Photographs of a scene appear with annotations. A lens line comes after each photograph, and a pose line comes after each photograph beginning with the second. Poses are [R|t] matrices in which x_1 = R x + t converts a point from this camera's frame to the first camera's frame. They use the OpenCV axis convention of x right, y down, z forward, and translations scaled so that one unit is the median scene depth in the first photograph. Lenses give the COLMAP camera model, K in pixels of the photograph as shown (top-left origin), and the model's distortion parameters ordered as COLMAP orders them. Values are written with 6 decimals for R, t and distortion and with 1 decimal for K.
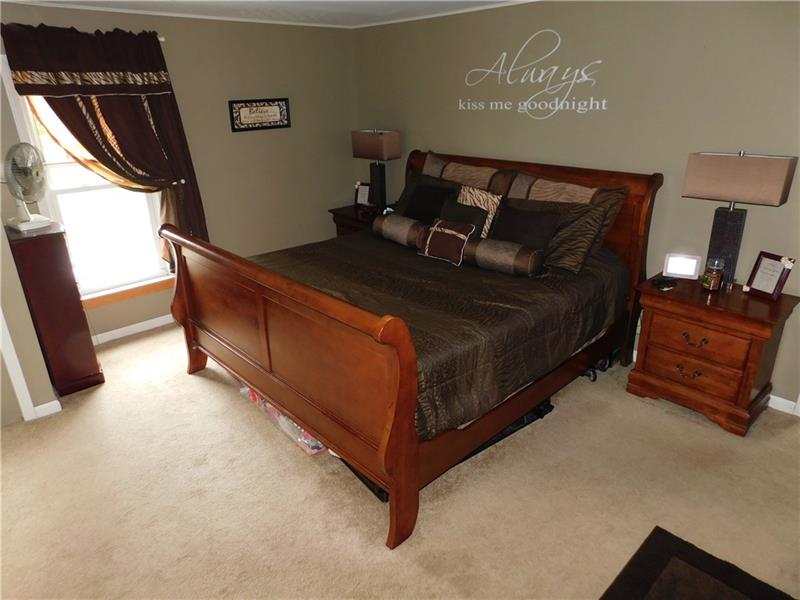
lens RADIAL K [[527.7, 0, 399.9], [0, 527.7, 299.4], [0, 0, 1]] dist [-0.033088, 0.008246]
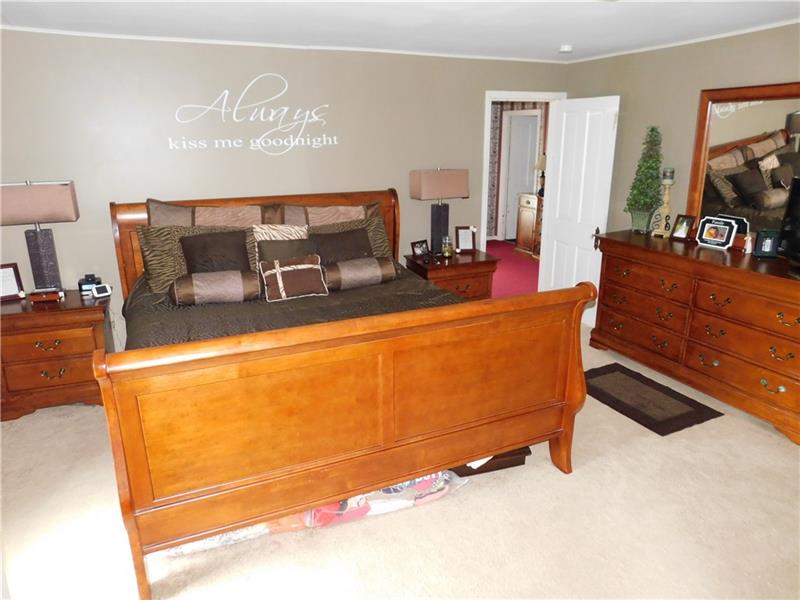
lens RADIAL K [[527.7, 0, 399.5], [0, 527.7, 297.3], [0, 0, 1]] dist [-0.033088, 0.008246]
pose [[0.314492, -0.265686, 0.911321, -0.732060], [0.345298, 0.926284, 0.150888, -0.156929], [-0.884231, 0.267224, 0.383050, 0.466435]]
